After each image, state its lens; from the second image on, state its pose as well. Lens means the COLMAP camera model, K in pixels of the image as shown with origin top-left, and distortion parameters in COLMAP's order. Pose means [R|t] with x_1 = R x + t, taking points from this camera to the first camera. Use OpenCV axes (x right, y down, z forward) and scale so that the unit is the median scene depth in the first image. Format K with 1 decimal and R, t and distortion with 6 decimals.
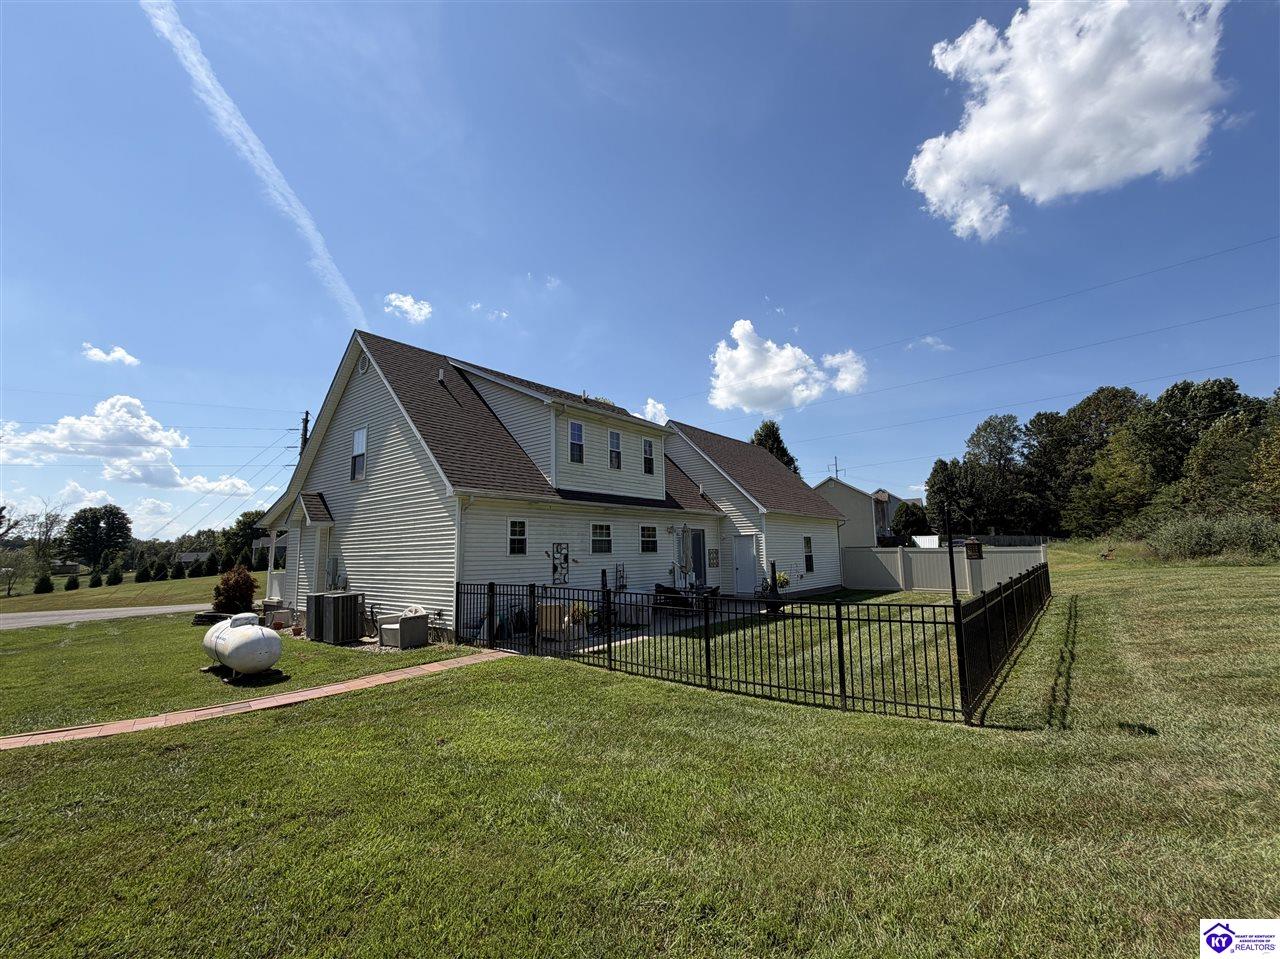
lens RADIAL K [[547.1, 0, 640.3], [0, 547.1, 478.8], [0, 0, 1]] dist [0.000258, 0.000007]
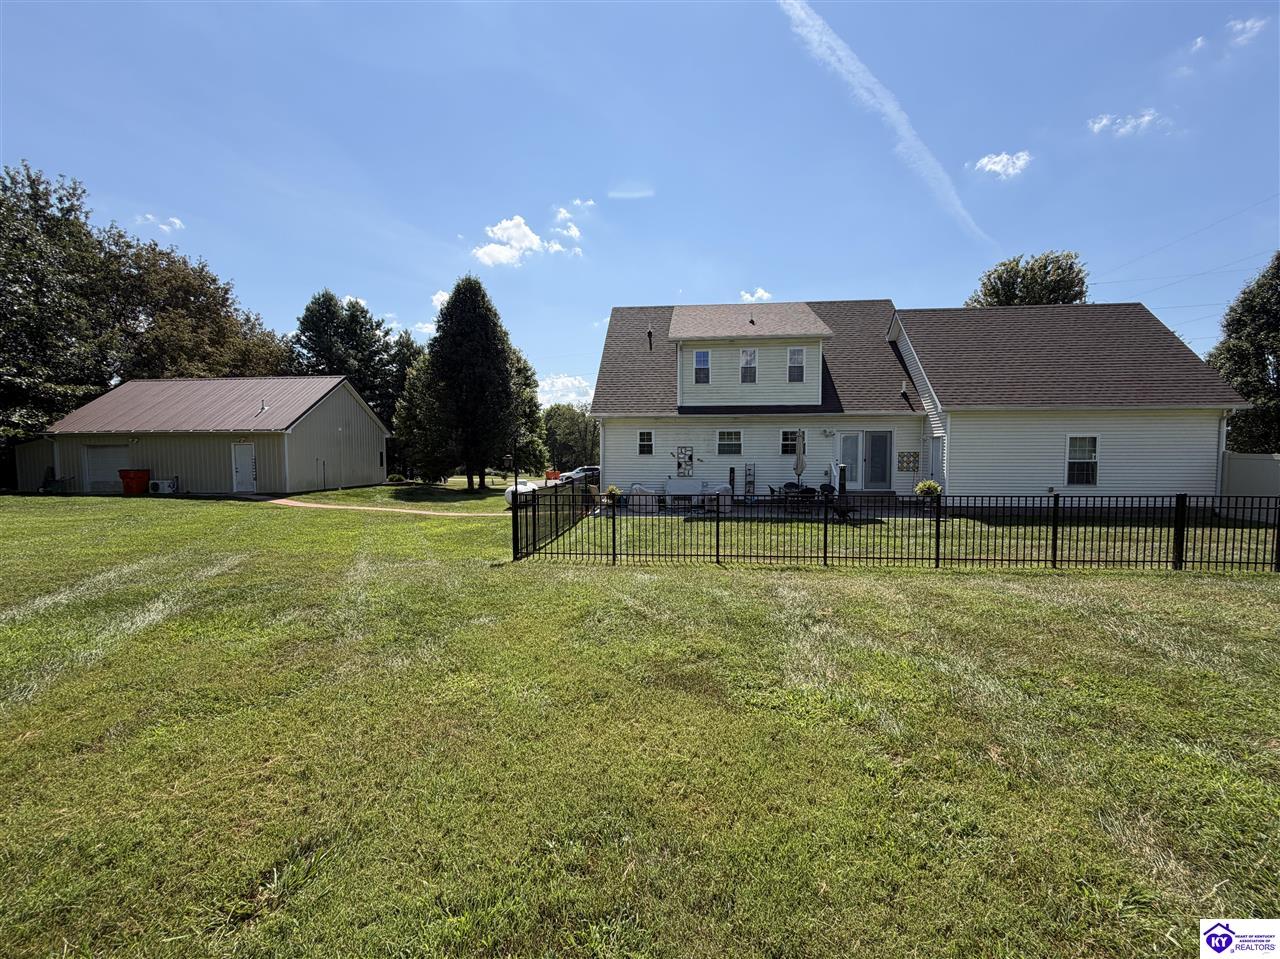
lens RADIAL K [[547.1, 0, 648.3], [0, 547.1, 472.7], [0, 0, 1]] dist [0.000258, 0.000007]
pose [[0.581127, 0.054222, -0.812005, 0.661368], [0.100202, 0.985418, 0.137514, -0.009754], [0.807621, -0.161278, 0.567220, 0.113470]]
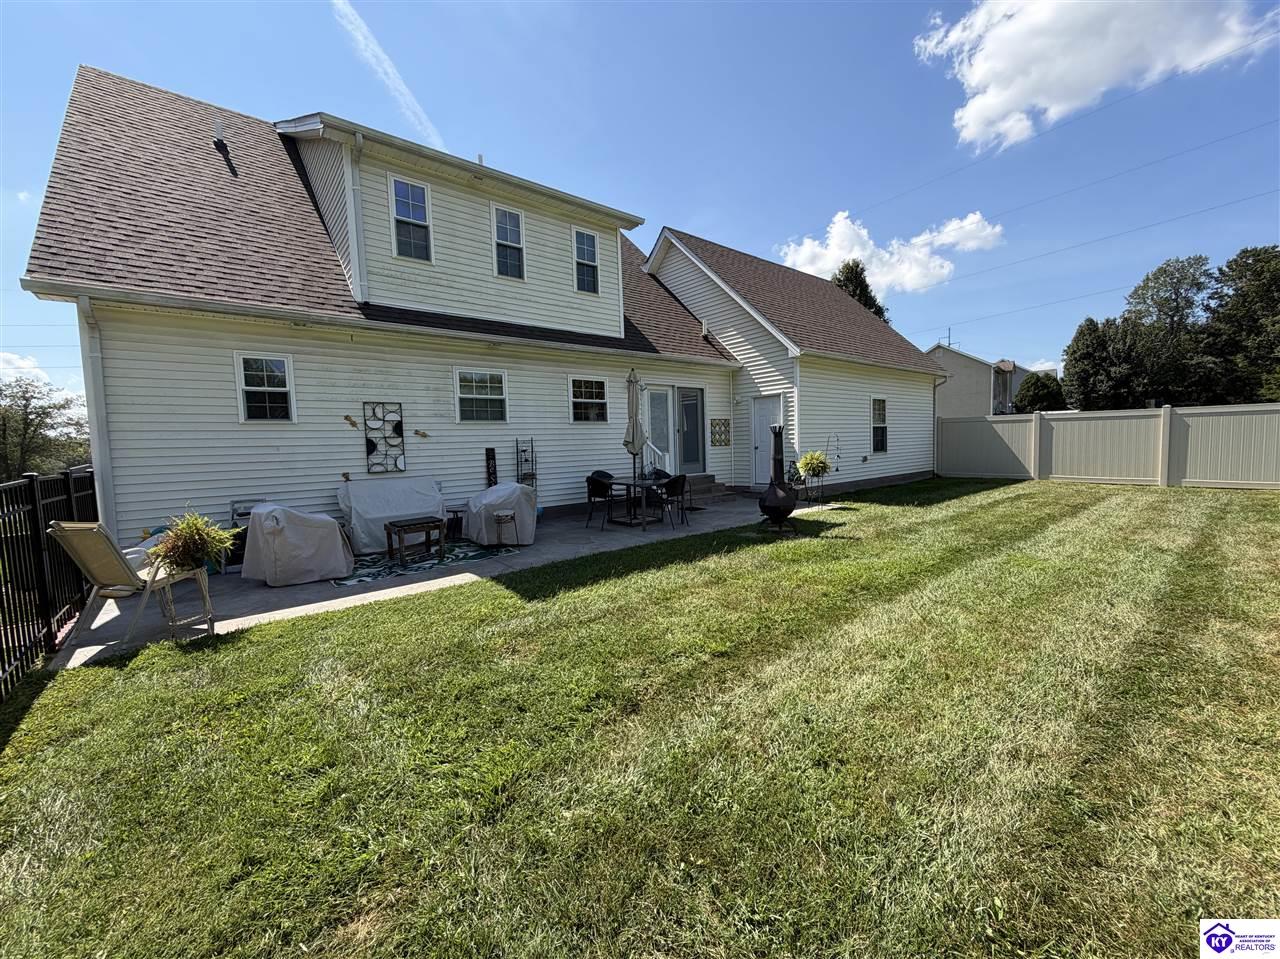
lens RADIAL K [[514.8, 0, 638.7], [0, 514.8, 477.3], [0, 0, 1]] dist [0.003008, 0.000327]
pose [[0.981305, -0.002790, -0.192438, 0.161521], [0.041548, 0.979388, 0.197669, 0.073205], [0.187920, -0.201969, 0.961194, 0.383323]]
